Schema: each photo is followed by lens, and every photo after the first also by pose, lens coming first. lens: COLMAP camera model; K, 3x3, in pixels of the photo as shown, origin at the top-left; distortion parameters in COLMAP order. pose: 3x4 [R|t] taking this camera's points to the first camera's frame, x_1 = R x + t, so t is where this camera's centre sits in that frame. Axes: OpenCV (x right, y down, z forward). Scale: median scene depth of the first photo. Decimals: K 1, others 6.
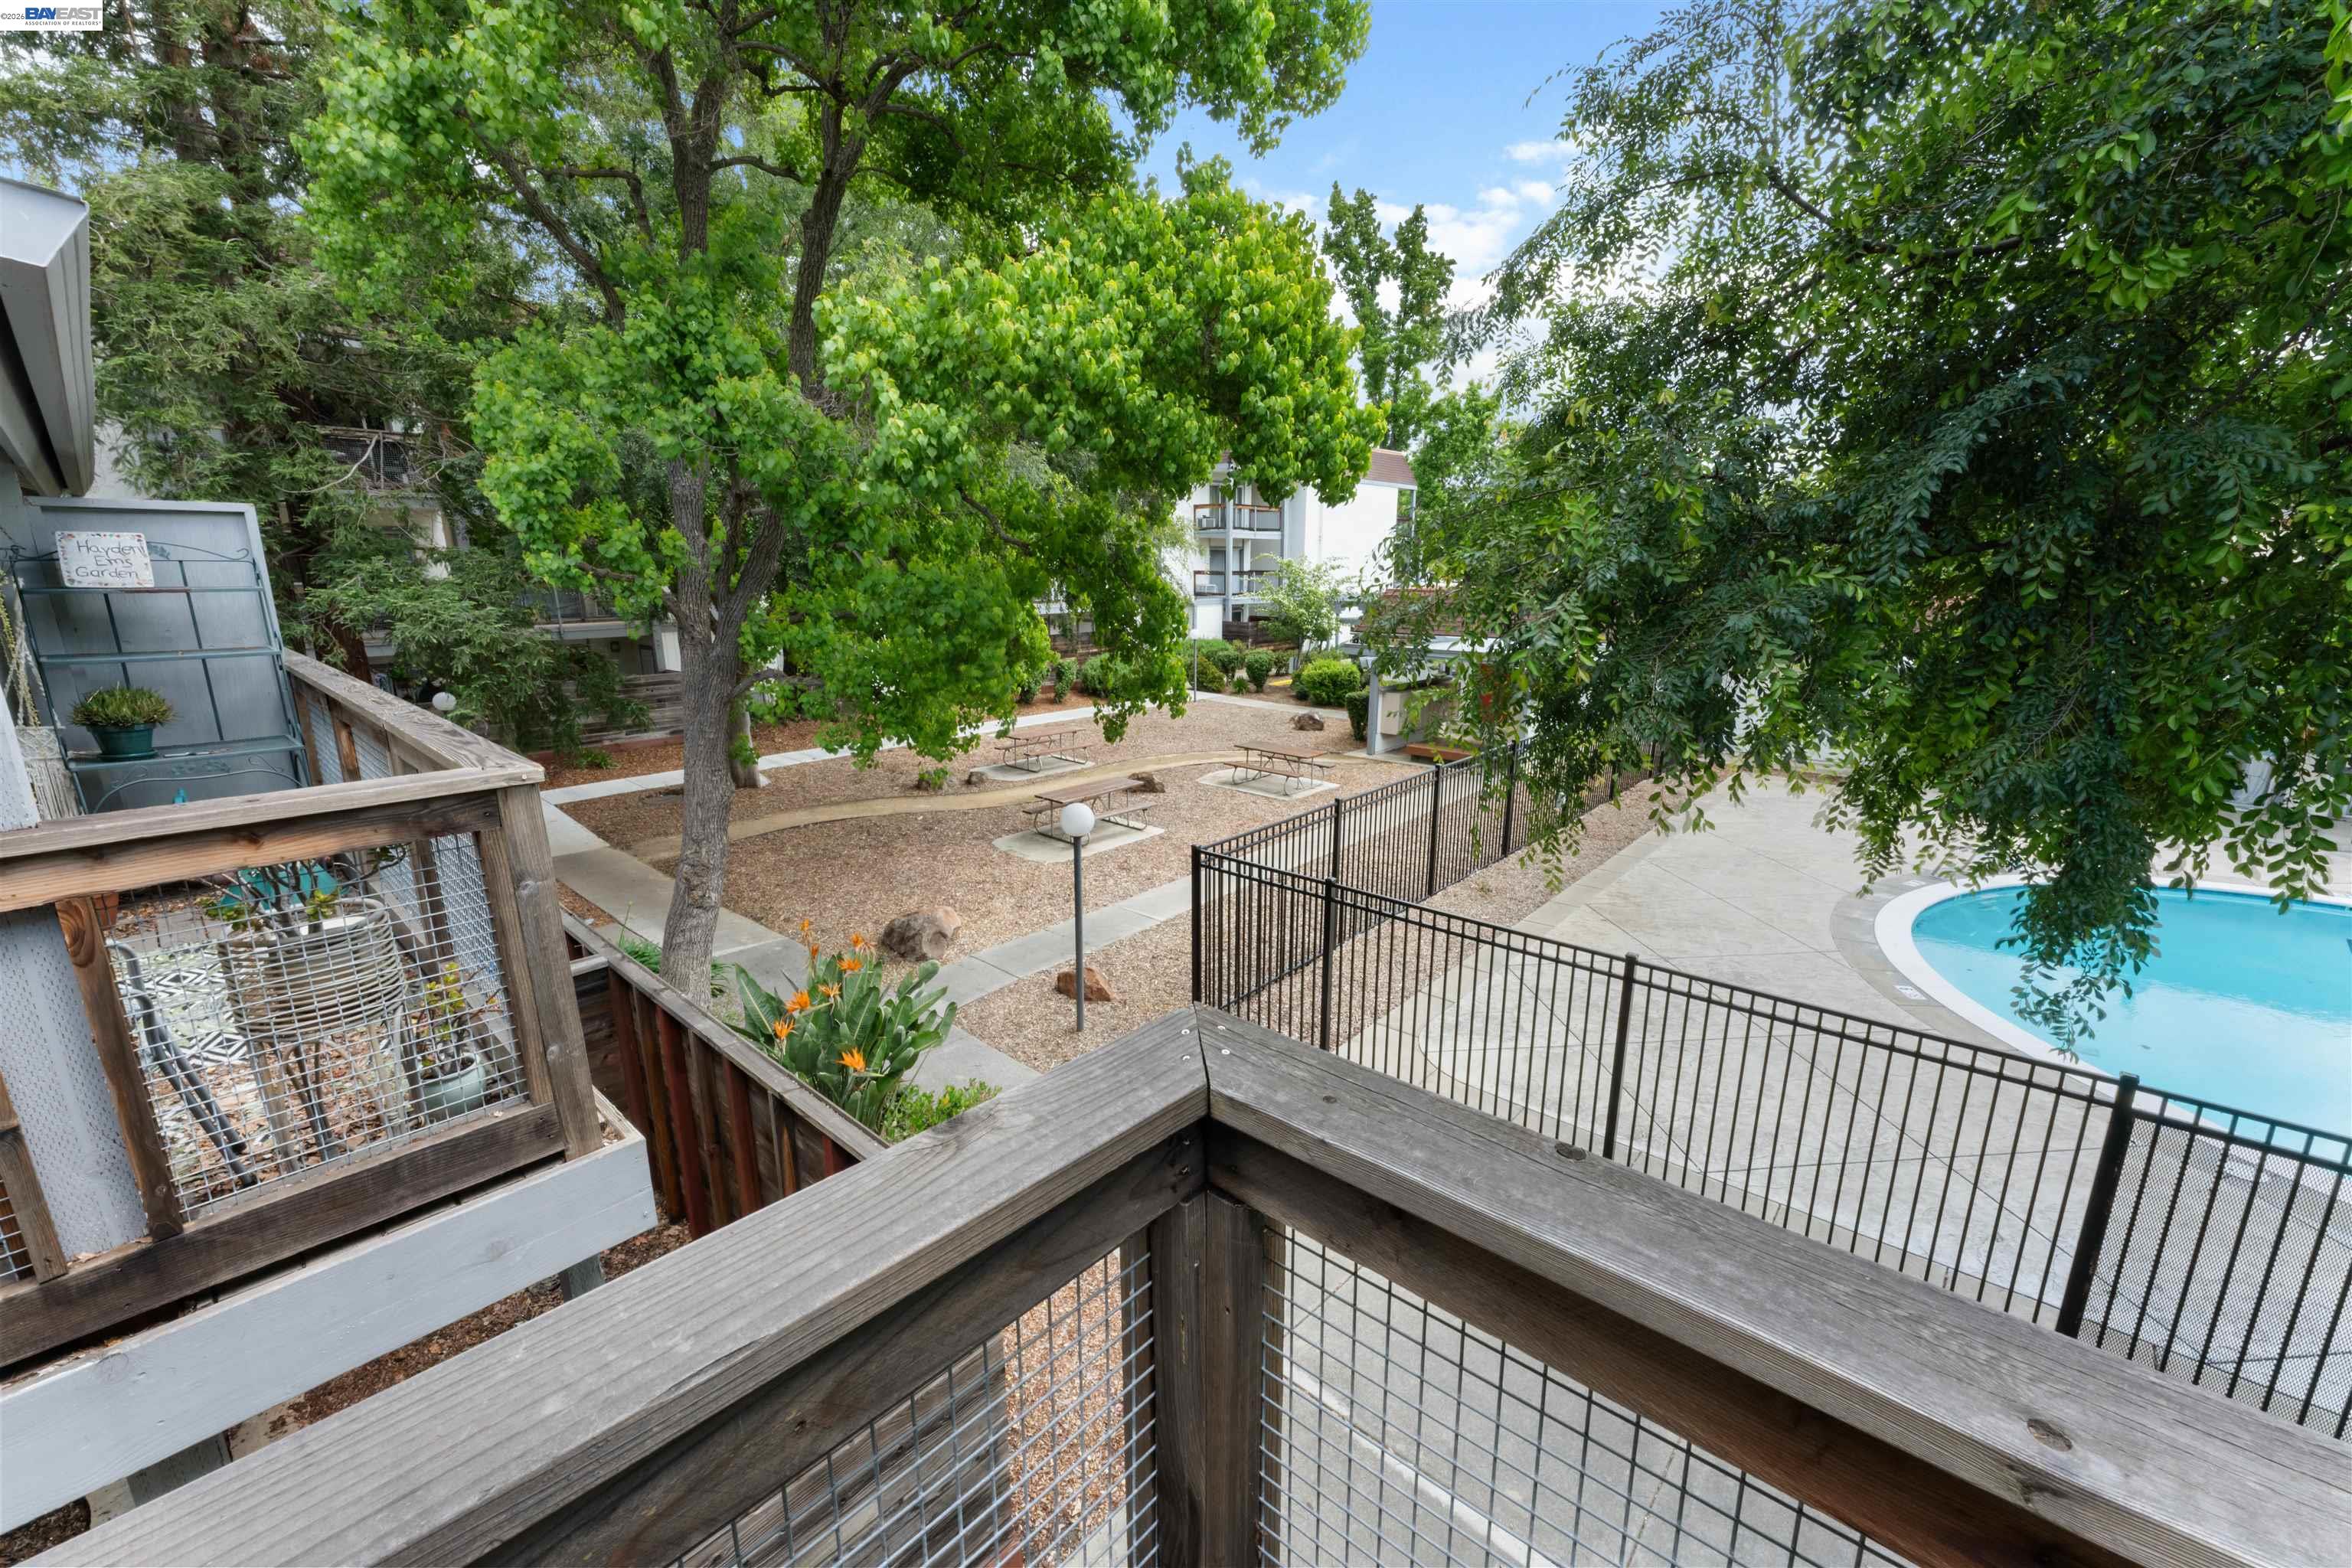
lens RADIAL K [[933.6, 0, 1175.6], [0, 933.6, 792.9], [0, 0, 1]] dist [-0.000509, -0.000200]
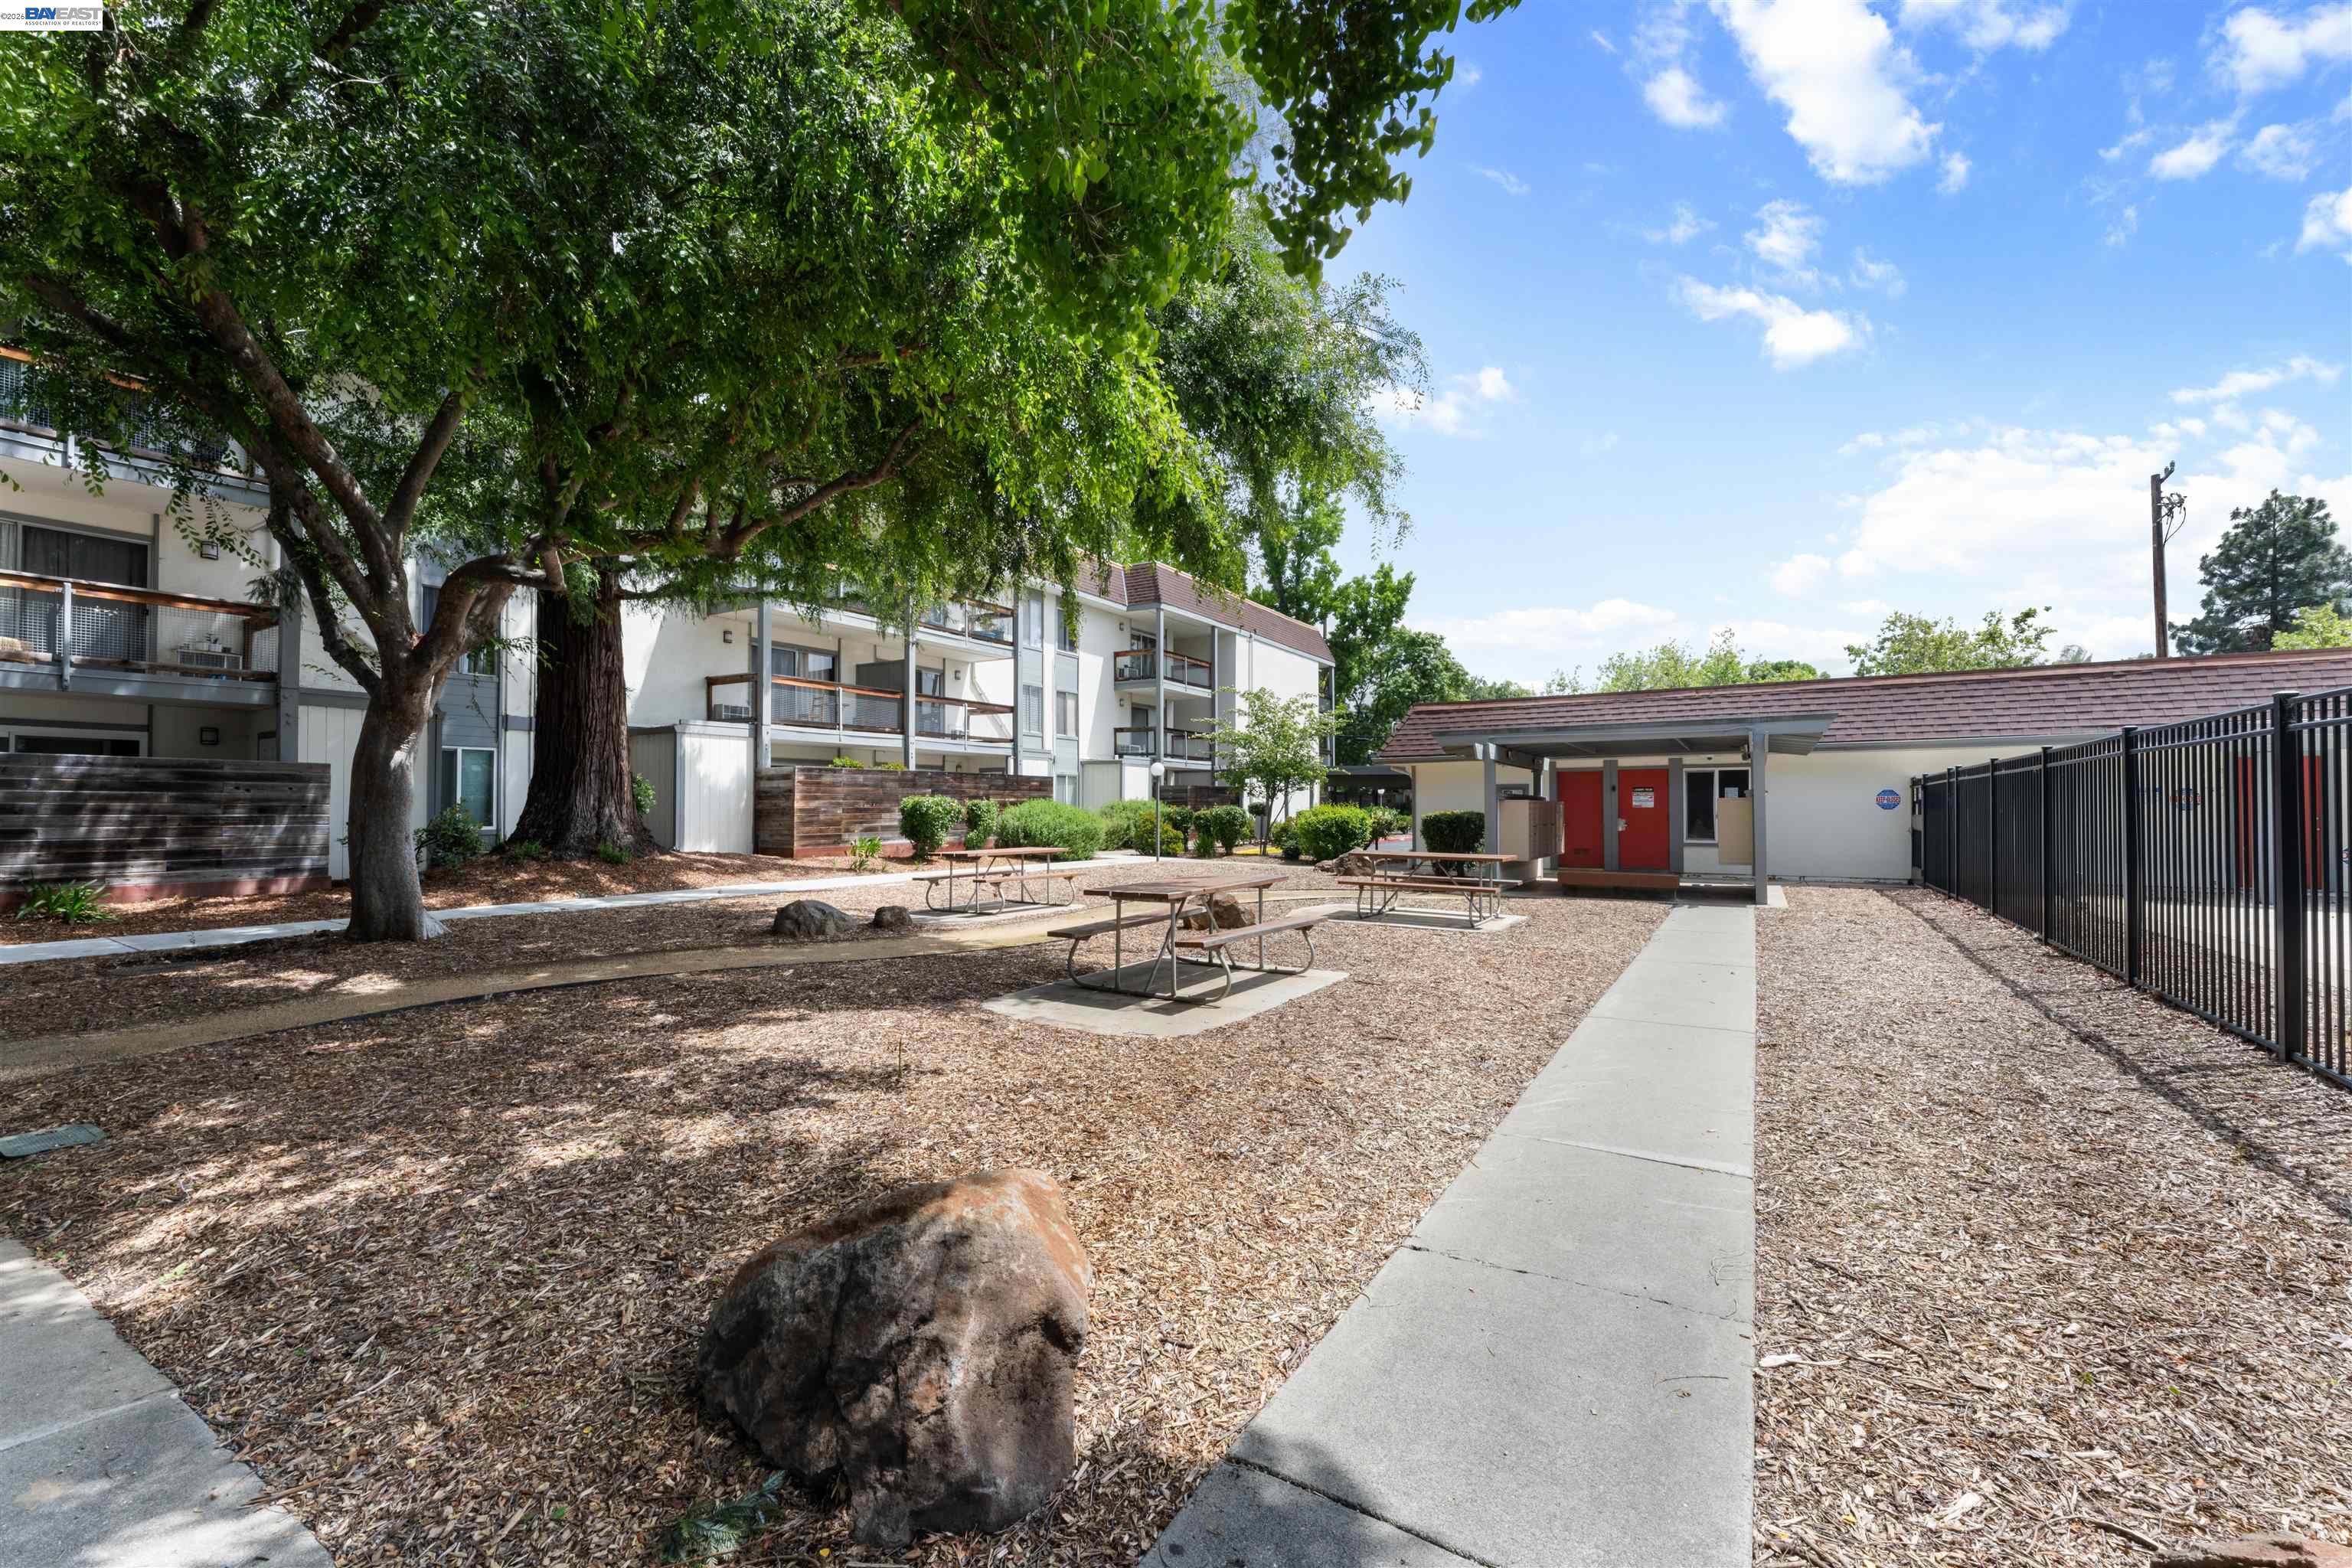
lens RADIAL K [[933.6, 0, 1175.6], [0, 933.6, 792.9], [0, 0, 1]] dist [-0.000509, -0.000200]
pose [[0.985408, 0.011304, 0.169830, -0.052274], [0.030825, 0.969441, -0.243382, 0.018897], [-0.167392, 0.245065, 0.954947, 0.160692]]
